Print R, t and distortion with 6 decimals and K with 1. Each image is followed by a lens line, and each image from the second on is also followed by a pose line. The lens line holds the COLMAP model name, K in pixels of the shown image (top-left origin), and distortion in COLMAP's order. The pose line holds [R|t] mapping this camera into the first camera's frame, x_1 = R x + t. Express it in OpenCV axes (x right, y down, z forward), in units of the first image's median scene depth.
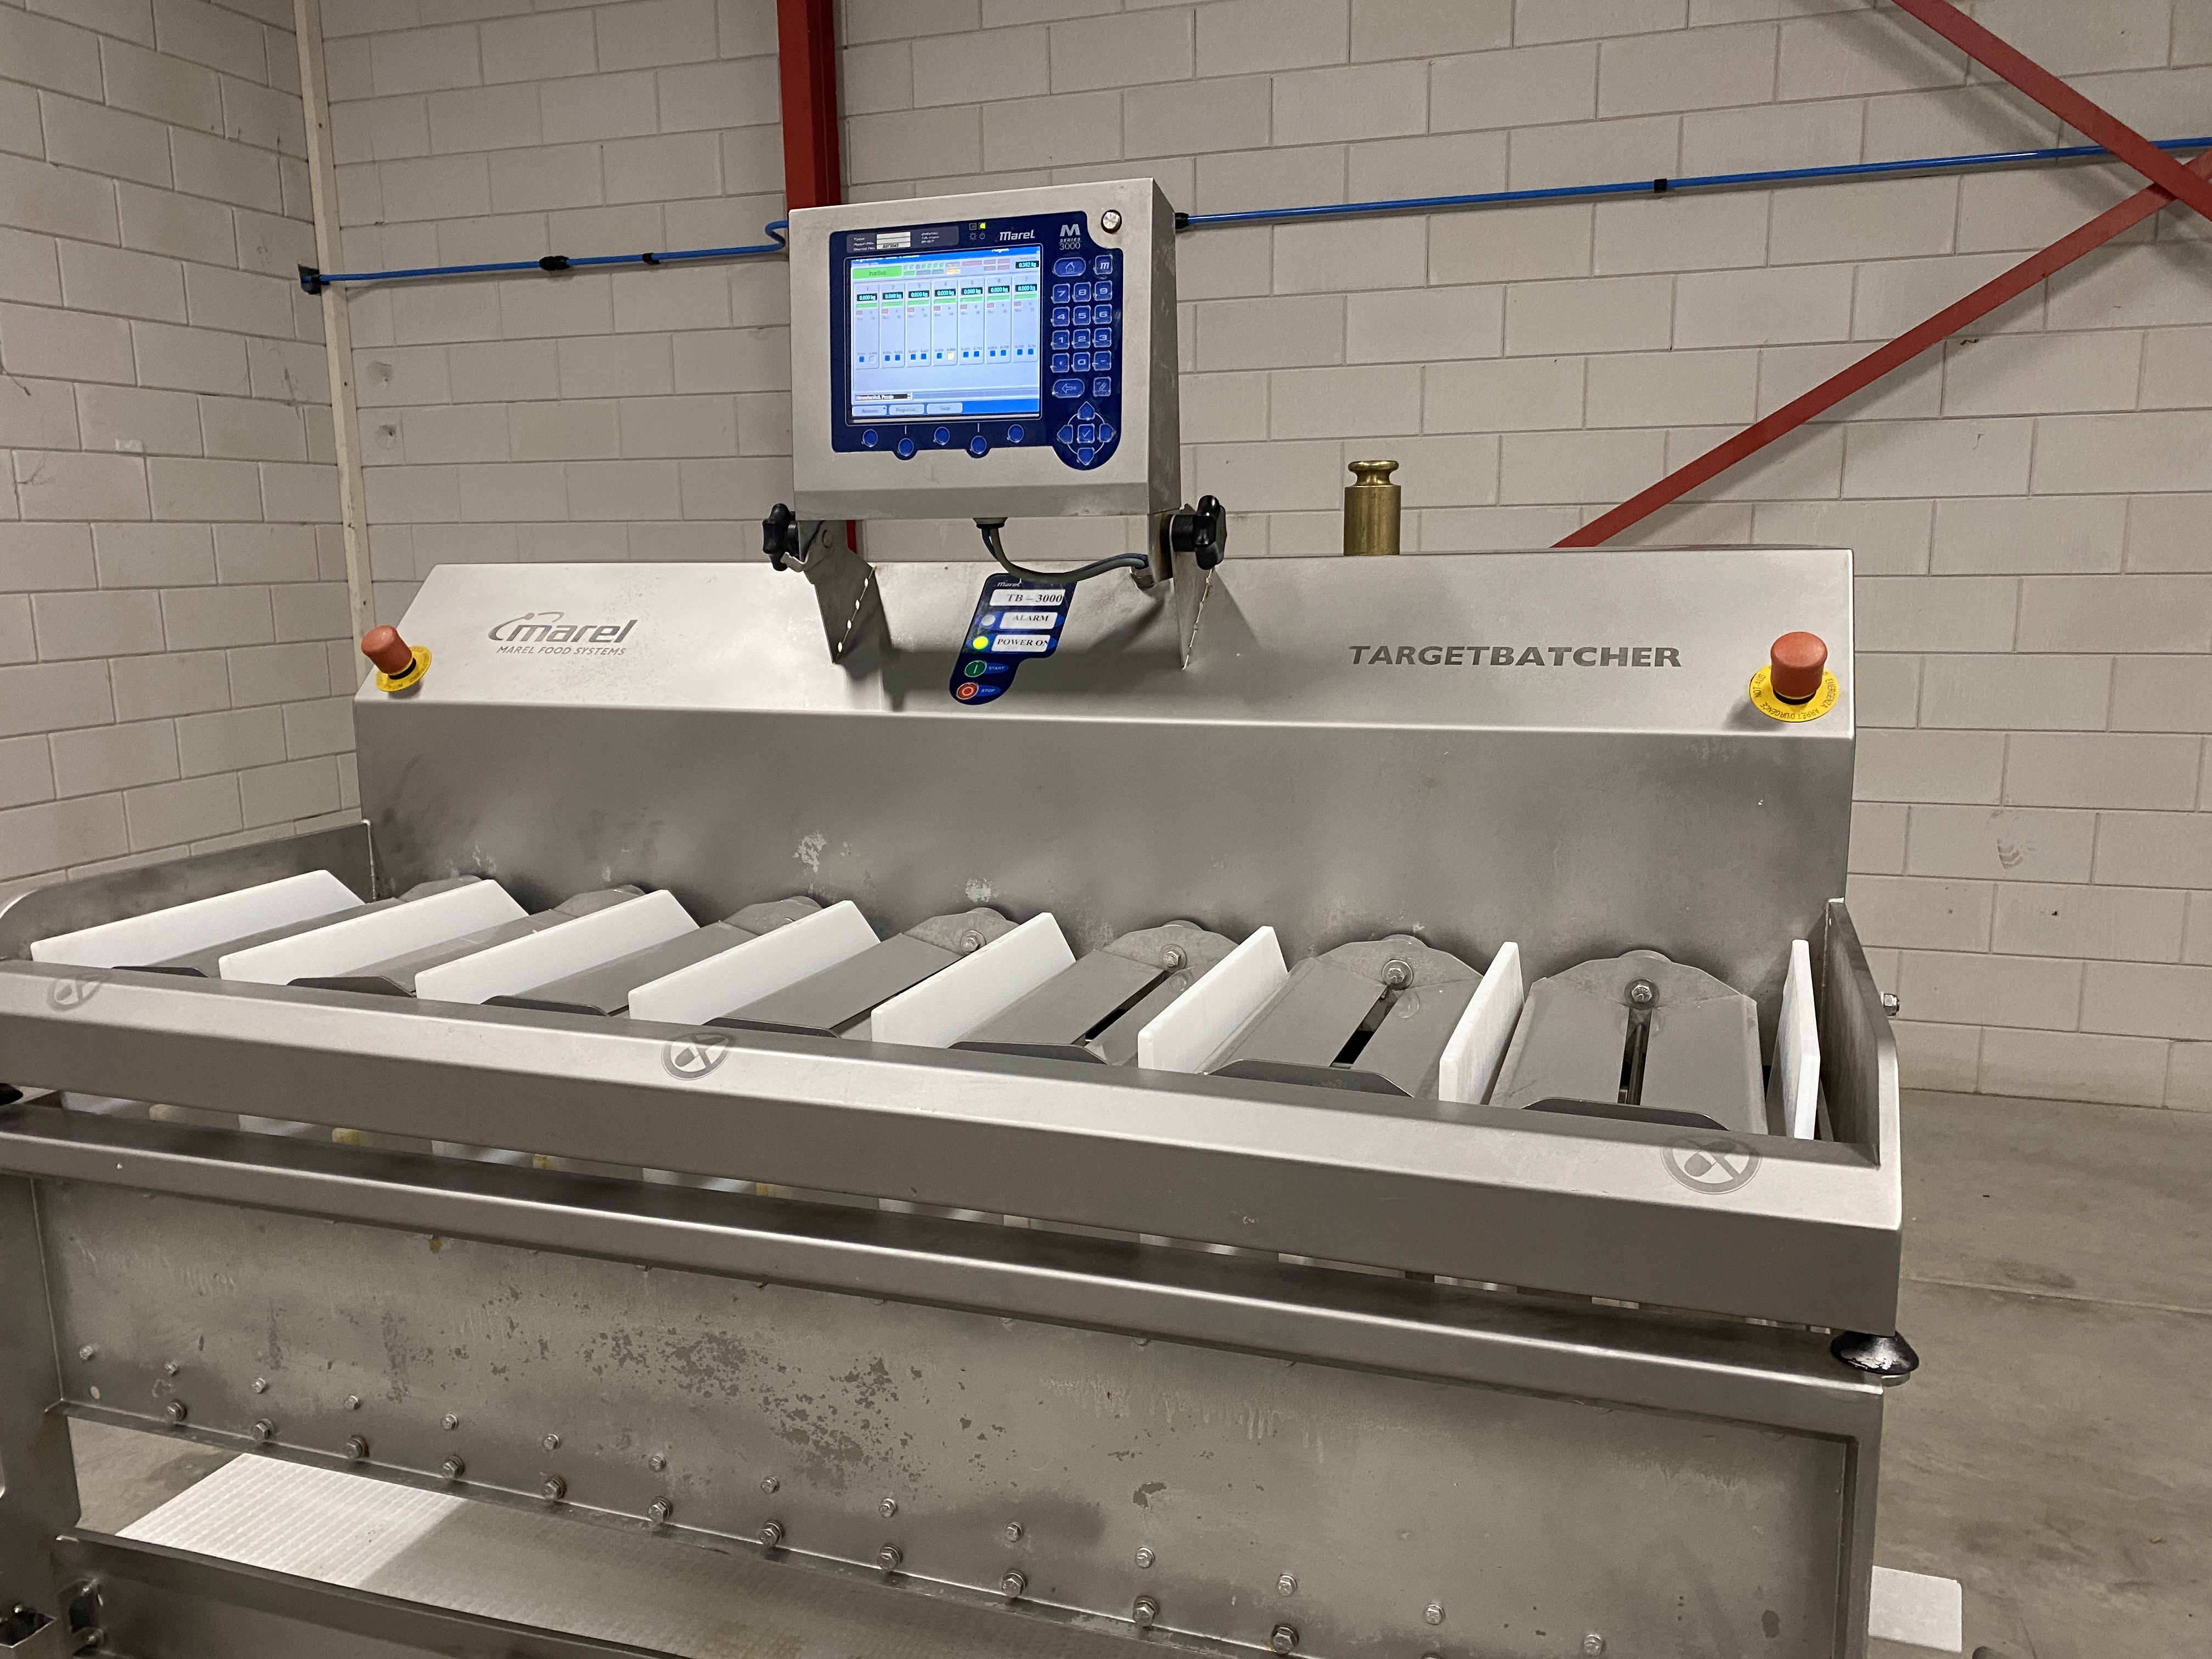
lens RADIAL K [[1711.4, 0, 1029.3], [0, 1711.4, 848.0], [0, 0, 1]] dist [0.033484, -0.028155]
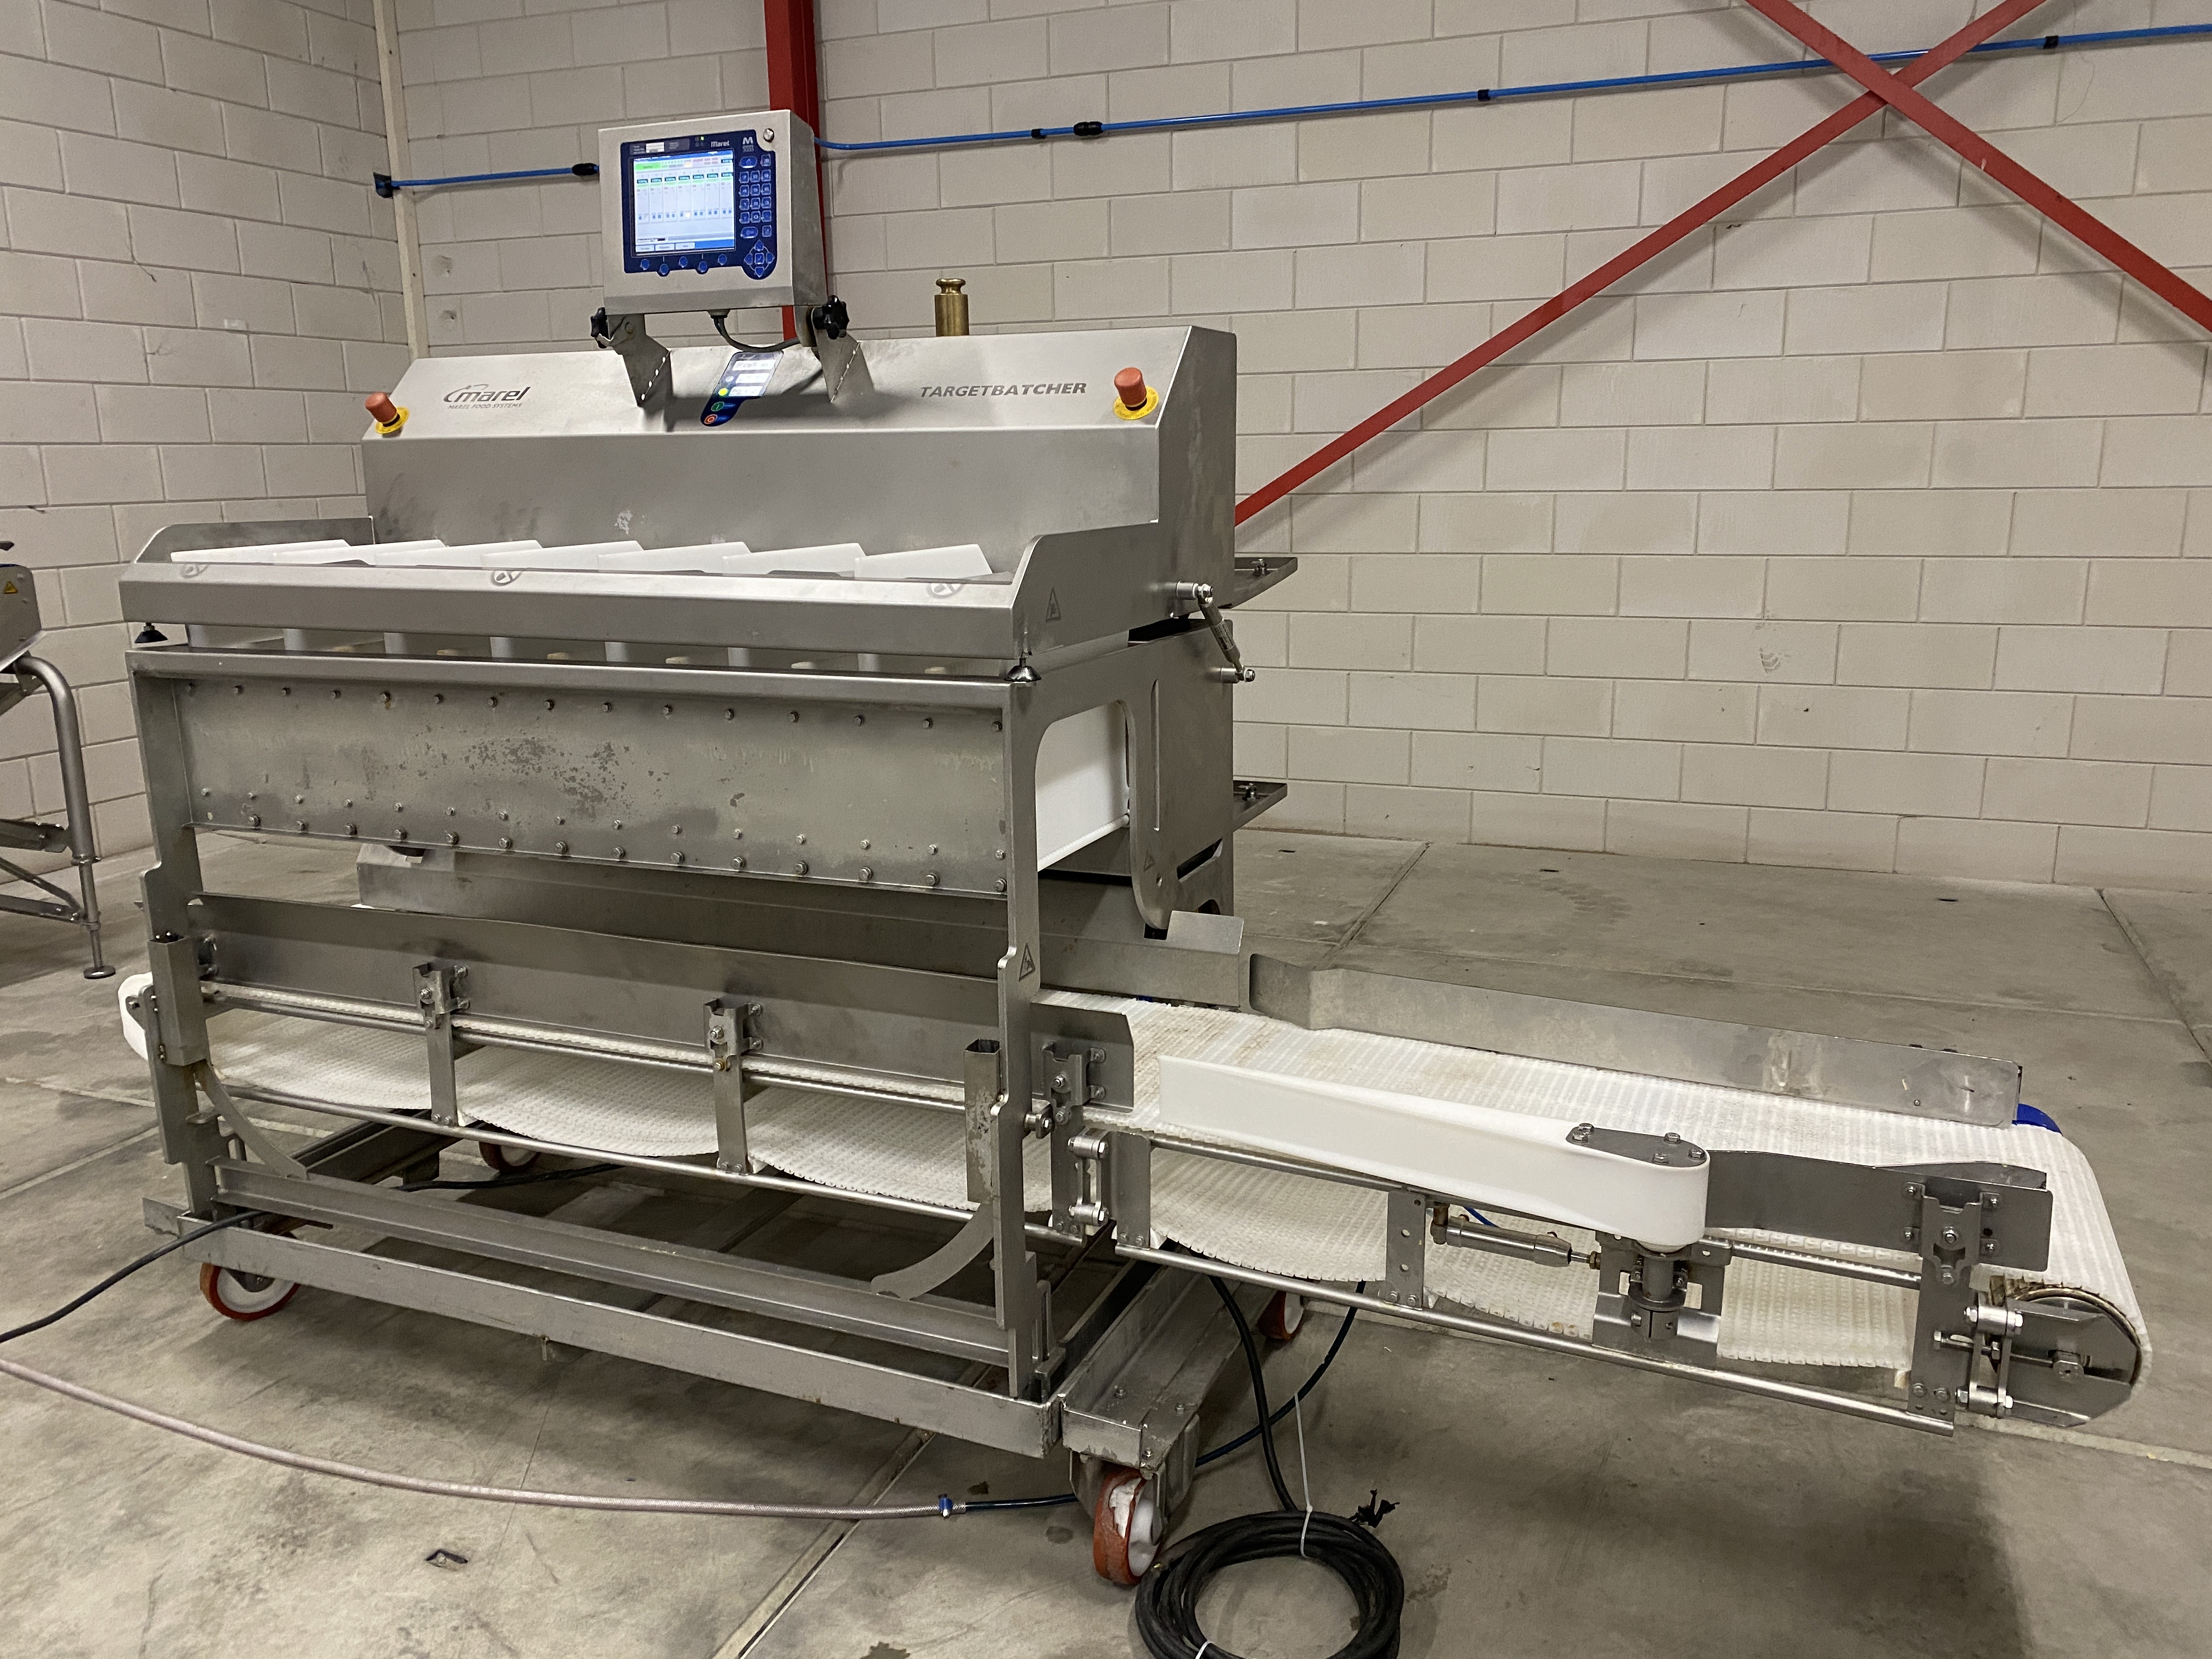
lens RADIAL K [[1711.4, 0, 1041.6], [0, 1711.4, 829.7], [0, 0, 1]] dist [0.033484, -0.028155]
pose [[0.998738, 0.011122, -0.048974, 0.403186], [-0.009222, 0.999203, 0.038846, 0.260389], [0.049367, -0.038346, 0.998044, -0.730776]]
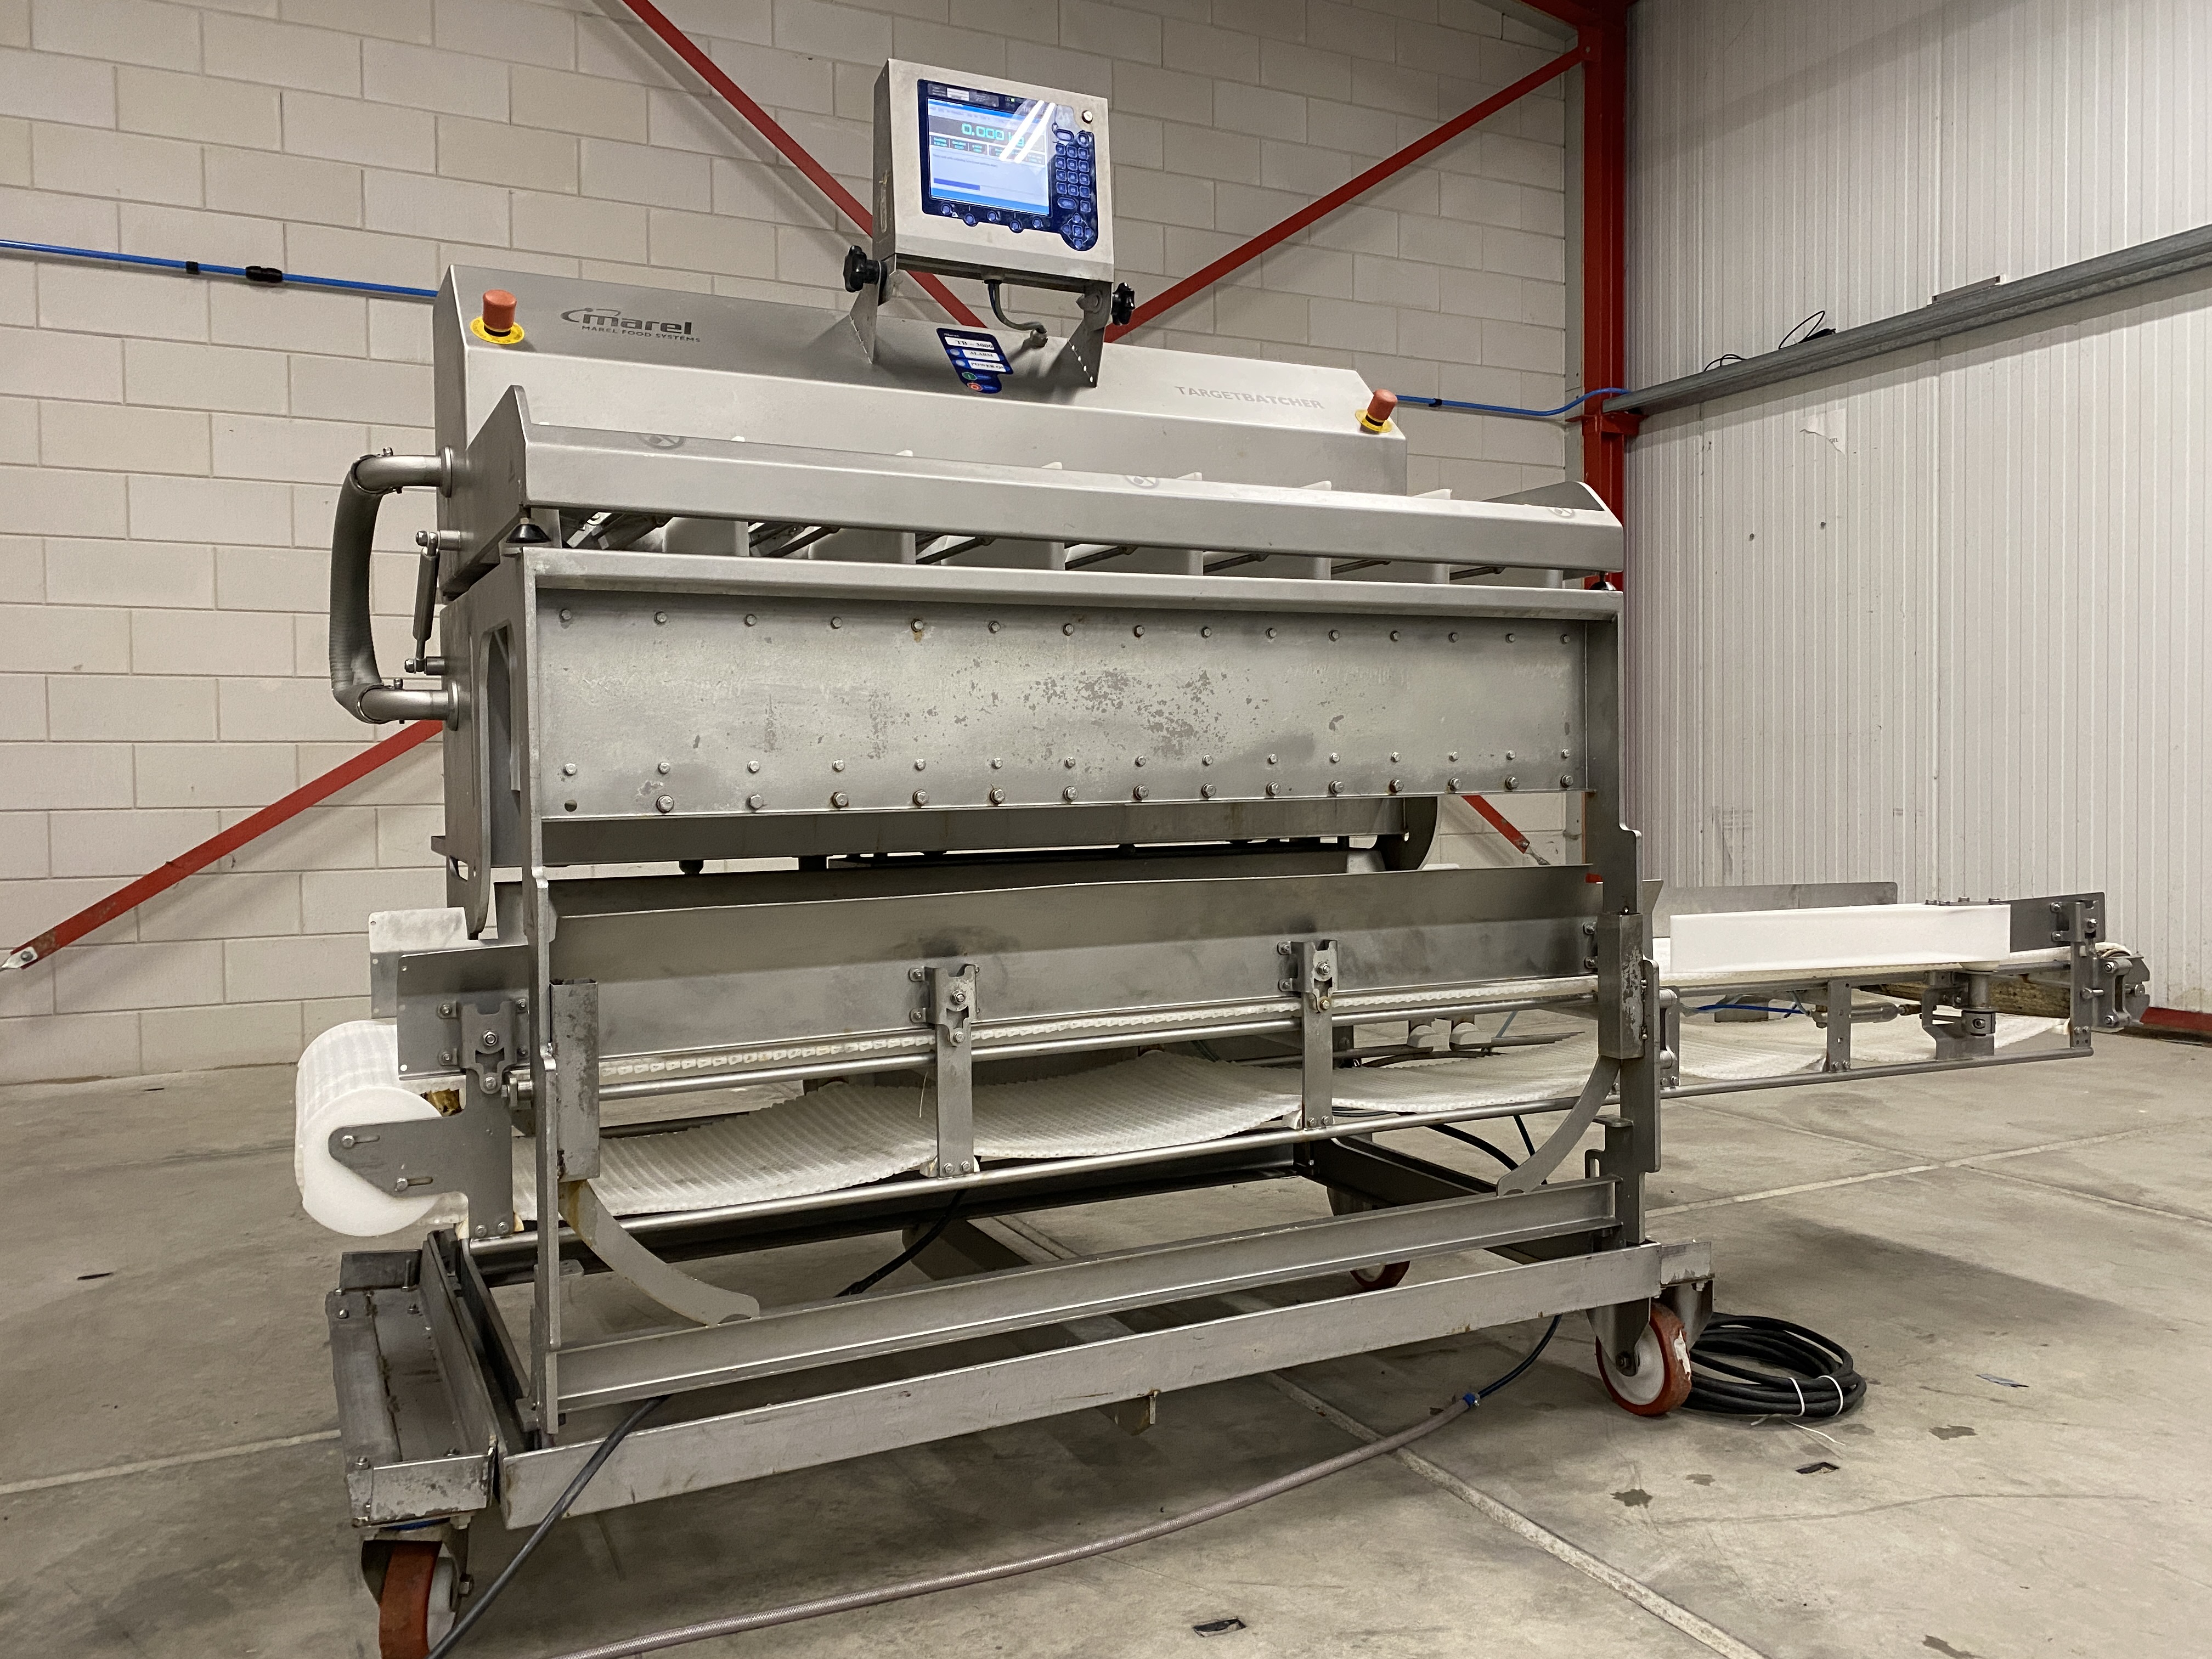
lens RADIAL K [[1711.4, 0, 1136.5], [0, 1711.4, 843.8], [0, 0, 1]] dist [0.033484, -0.028155]
pose [[0.674280, -0.025649, 0.738030, -1.190535], [0.140272, 0.985650, -0.093901, 0.520301], [-0.725031, 0.166840, 0.668203, -0.082396]]
